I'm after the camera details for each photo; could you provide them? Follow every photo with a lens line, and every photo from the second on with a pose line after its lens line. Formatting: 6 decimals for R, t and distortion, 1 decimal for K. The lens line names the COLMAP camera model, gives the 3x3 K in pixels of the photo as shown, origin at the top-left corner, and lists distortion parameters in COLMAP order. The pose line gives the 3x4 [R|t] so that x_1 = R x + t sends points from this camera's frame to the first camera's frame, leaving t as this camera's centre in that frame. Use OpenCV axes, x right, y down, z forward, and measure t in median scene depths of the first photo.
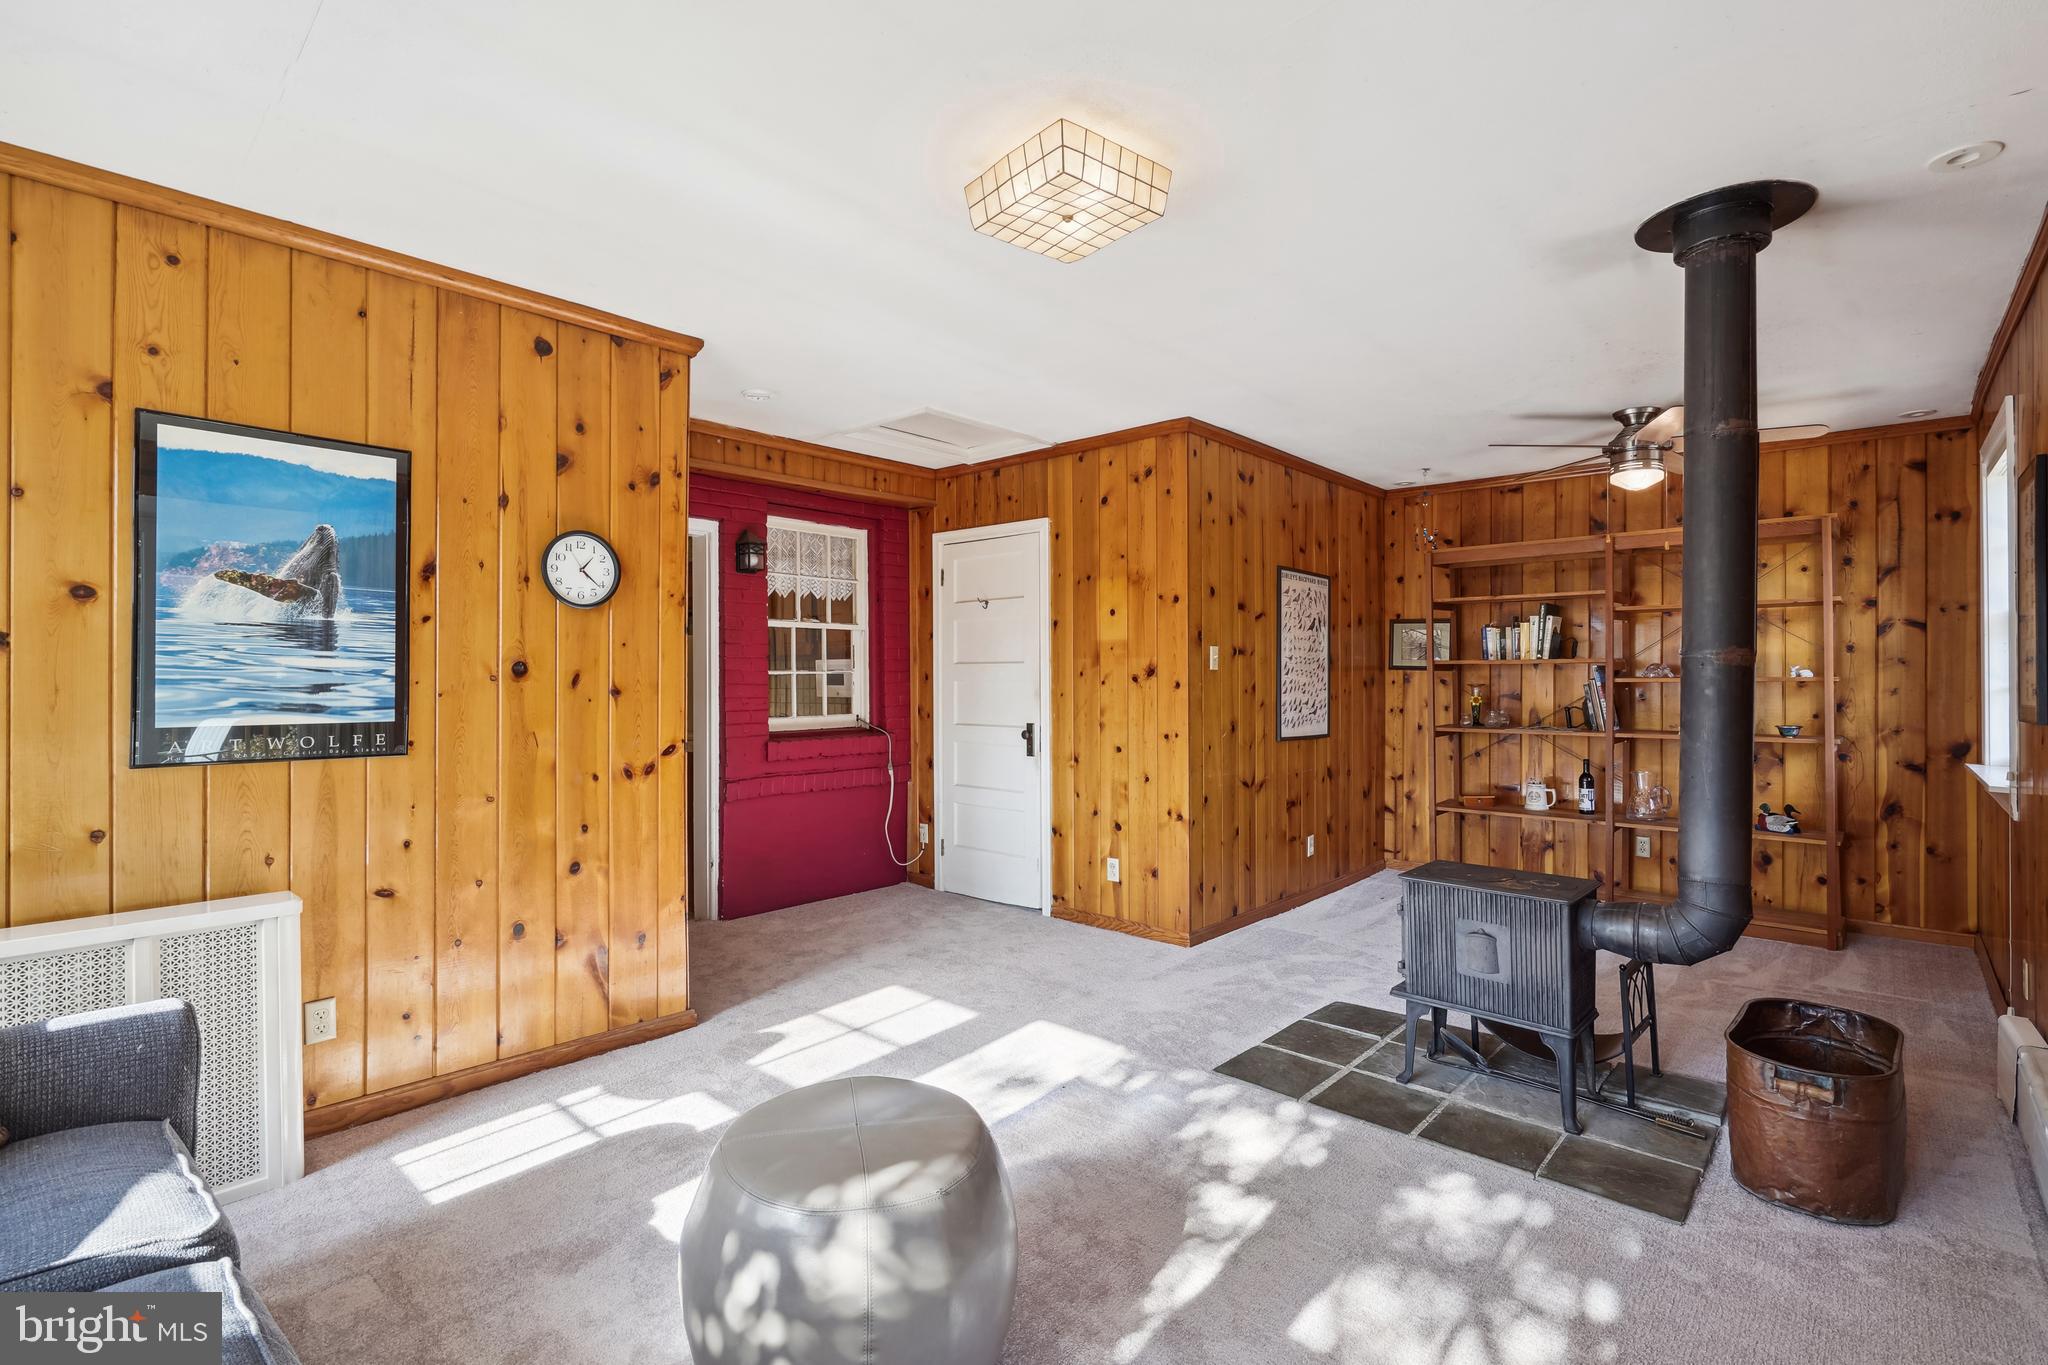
lens RADIAL K [[935.1, 0, 1034.1], [0, 935.1, 670.4], [0, 0, 1]] dist [-0.003693, 0.000326]
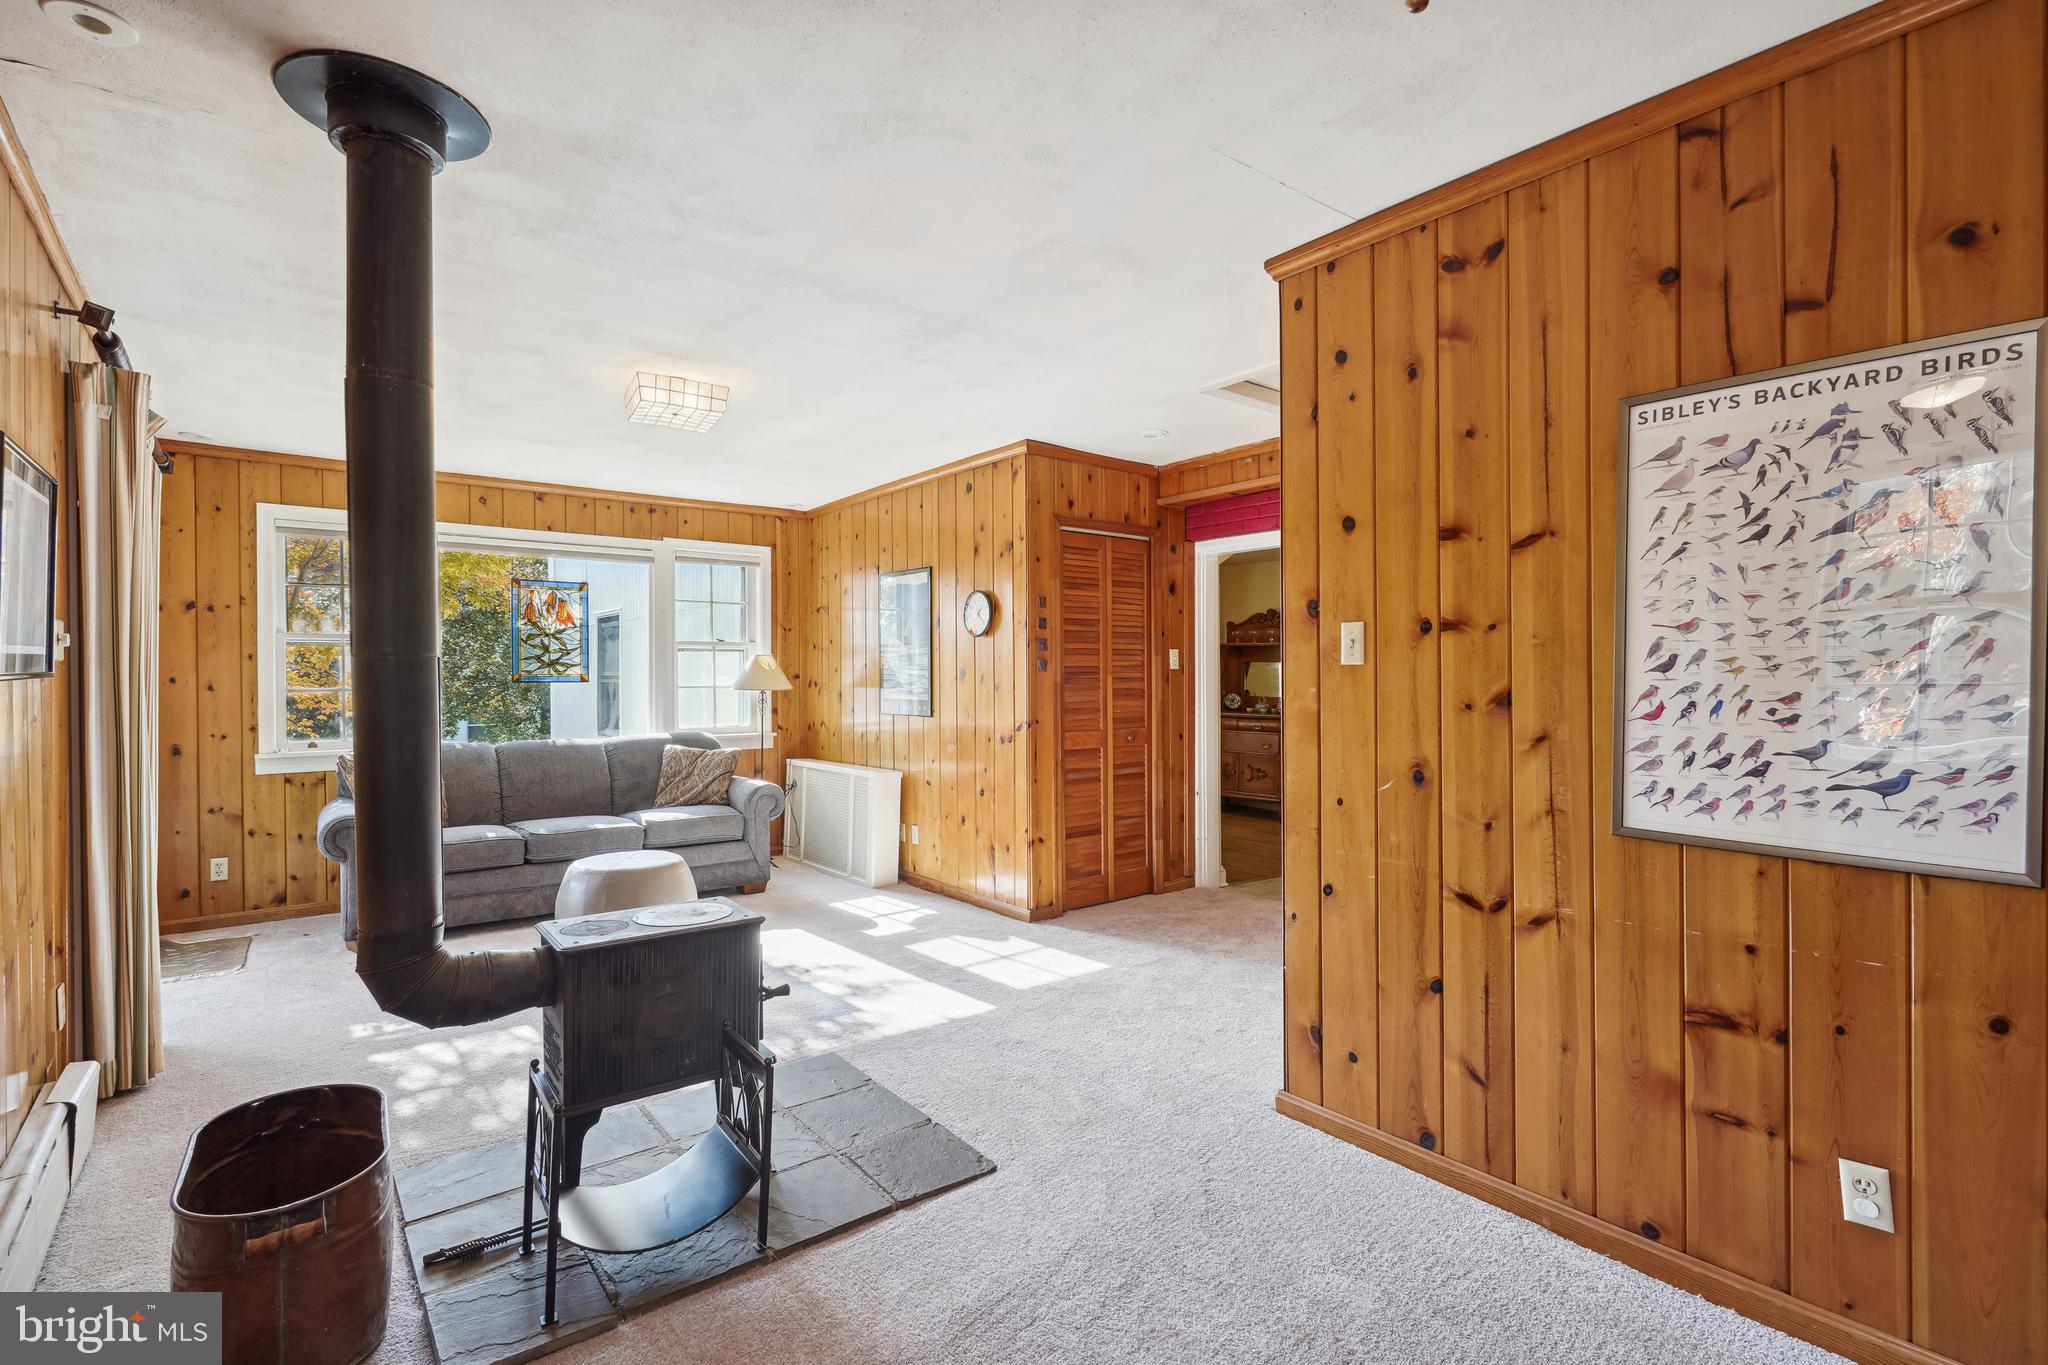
lens RADIAL K [[935.1, 0, 1016.1], [0, 935.1, 677.1], [0, 0, 1]] dist [-0.003693, 0.000326]
pose [[-0.153764, 0.000419, -0.988108, 0.848847], [0.012659, 0.999919, -0.001546, 0.005833], [0.988027, -0.012747, -0.153756, 0.974675]]
